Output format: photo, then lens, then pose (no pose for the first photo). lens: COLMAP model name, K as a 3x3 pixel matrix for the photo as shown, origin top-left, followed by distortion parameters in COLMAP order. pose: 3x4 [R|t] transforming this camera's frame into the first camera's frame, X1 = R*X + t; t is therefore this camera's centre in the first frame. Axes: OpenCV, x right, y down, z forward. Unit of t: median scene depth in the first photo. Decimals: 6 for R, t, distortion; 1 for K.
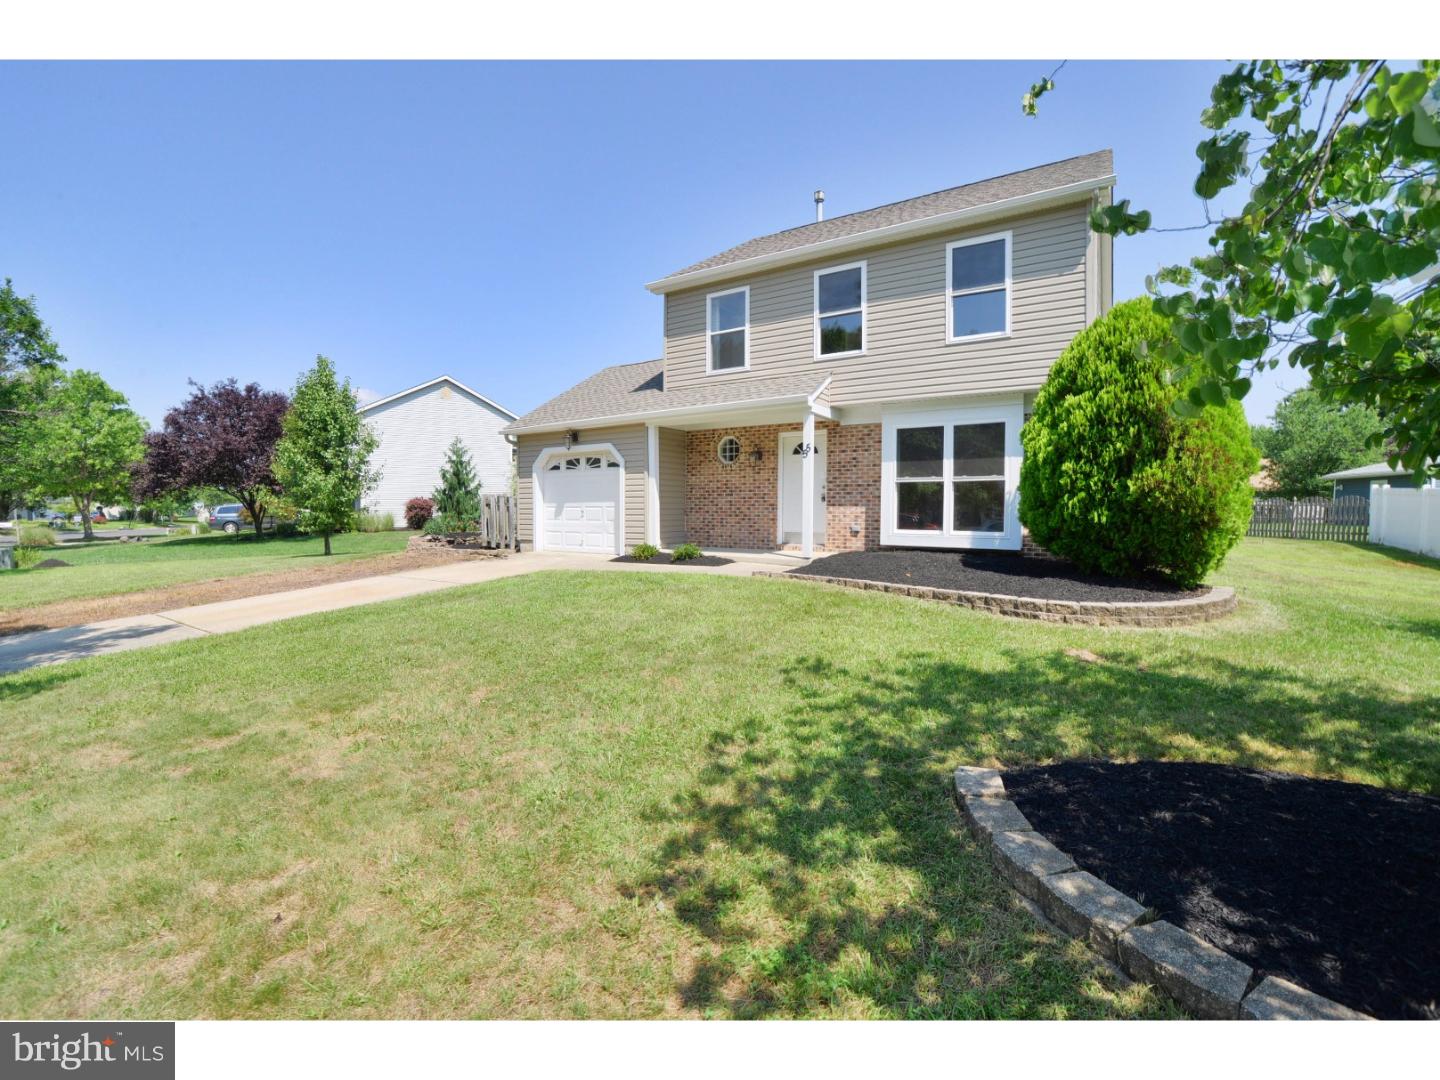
lens RADIAL K [[627.1, 0, 719.7], [0, 627.1, 526.3], [0, 0, 1]] dist [-0.047497, 0.011535]
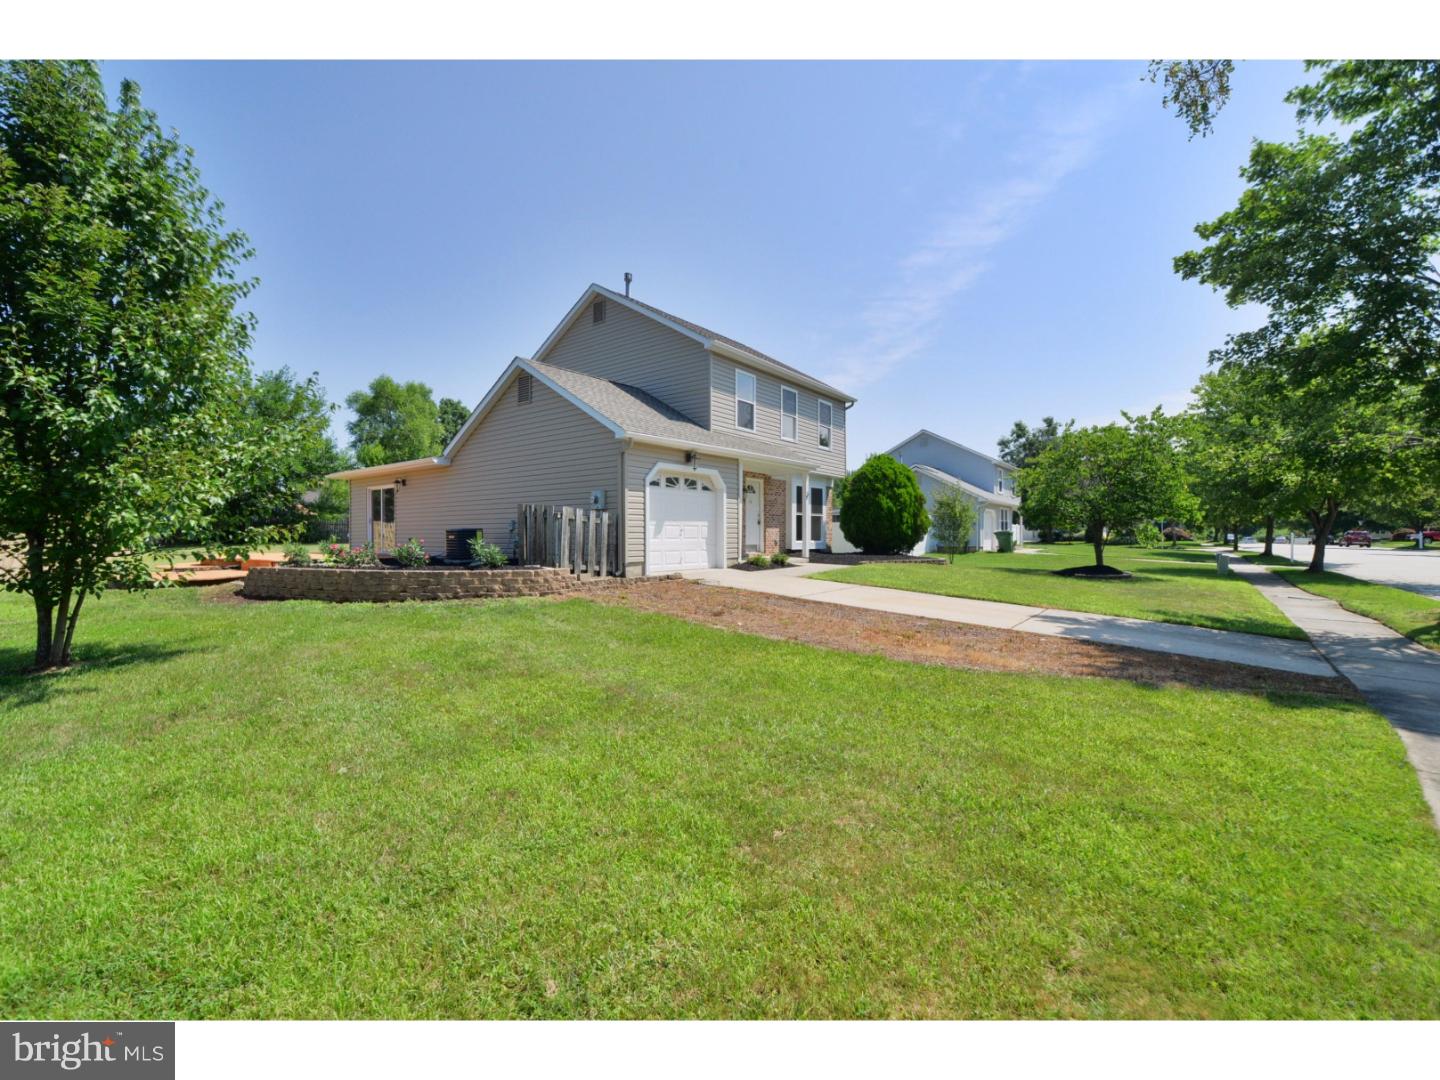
lens RADIAL K [[627.1, 0, 719.6], [0, 627.1, 536.6], [0, 0, 1]] dist [-0.047497, 0.011535]
pose [[0.079617, -0.002614, 0.996822, -1.405200], [0.029709, 0.999559, 0.000248, -0.012515], [-0.996383, 0.029595, 0.079659, 0.970372]]
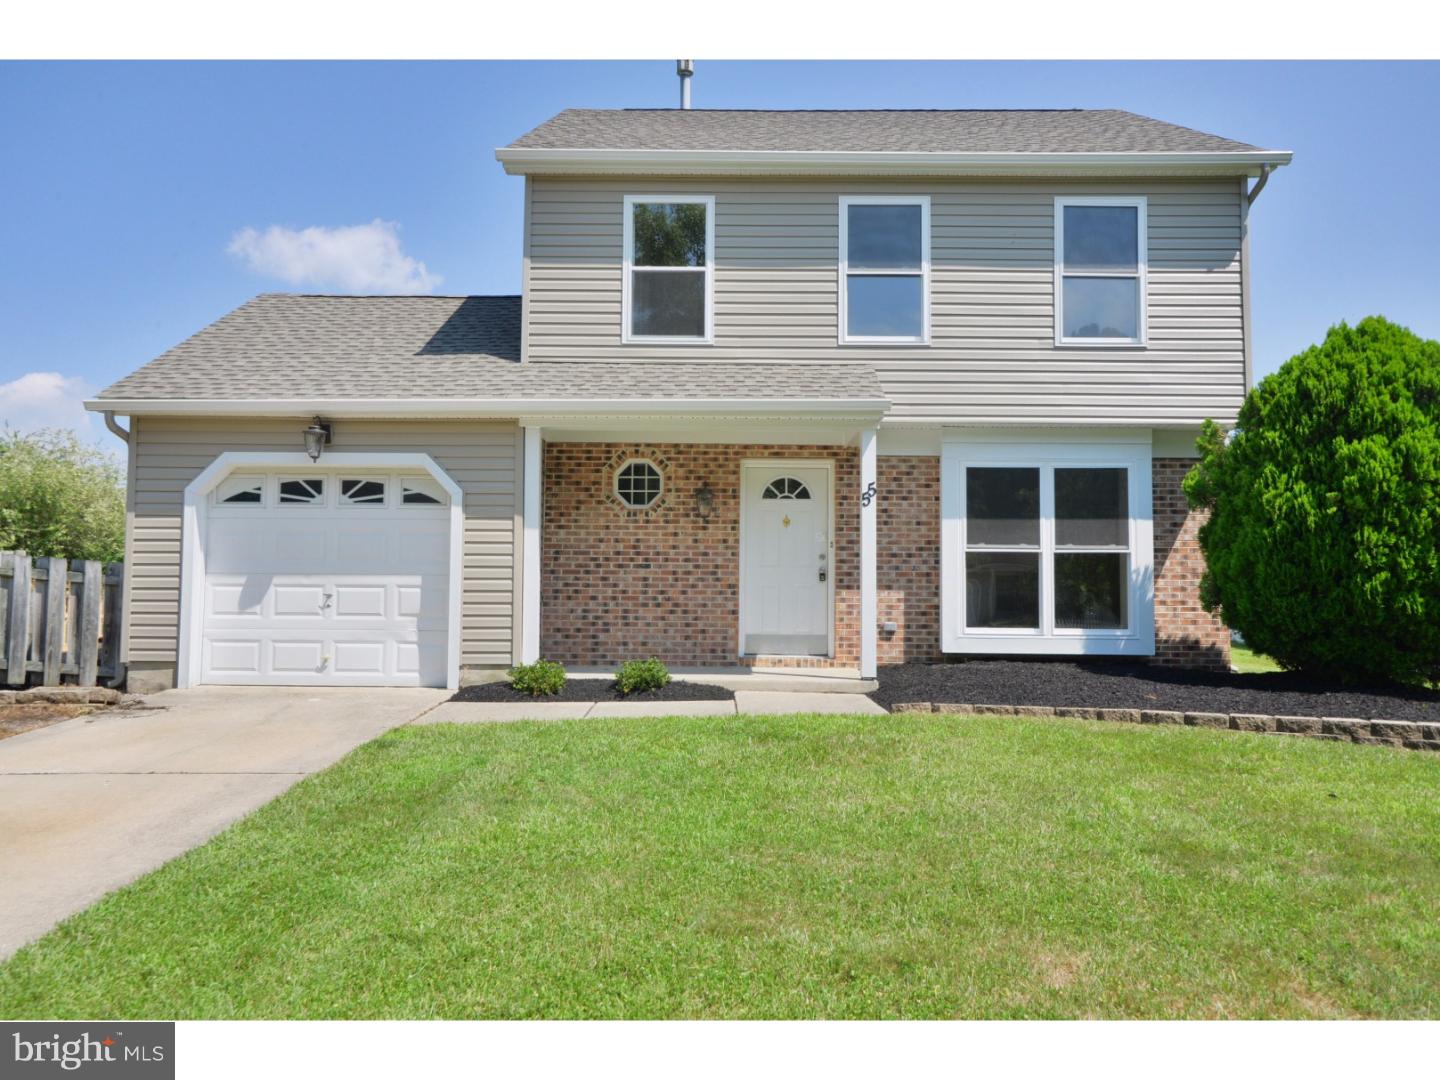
lens RADIAL K [[1022.0, 0, 714.4], [0, 1022.0, 542.6], [0, 0, 1]] dist [-0.000113, 0.000862]
pose [[0.846245, 0.034792, 0.531657, -0.429979], [0.008917, 0.996801, -0.079424, -0.000367], [-0.532720, 0.071953, 0.843227, 0.241289]]
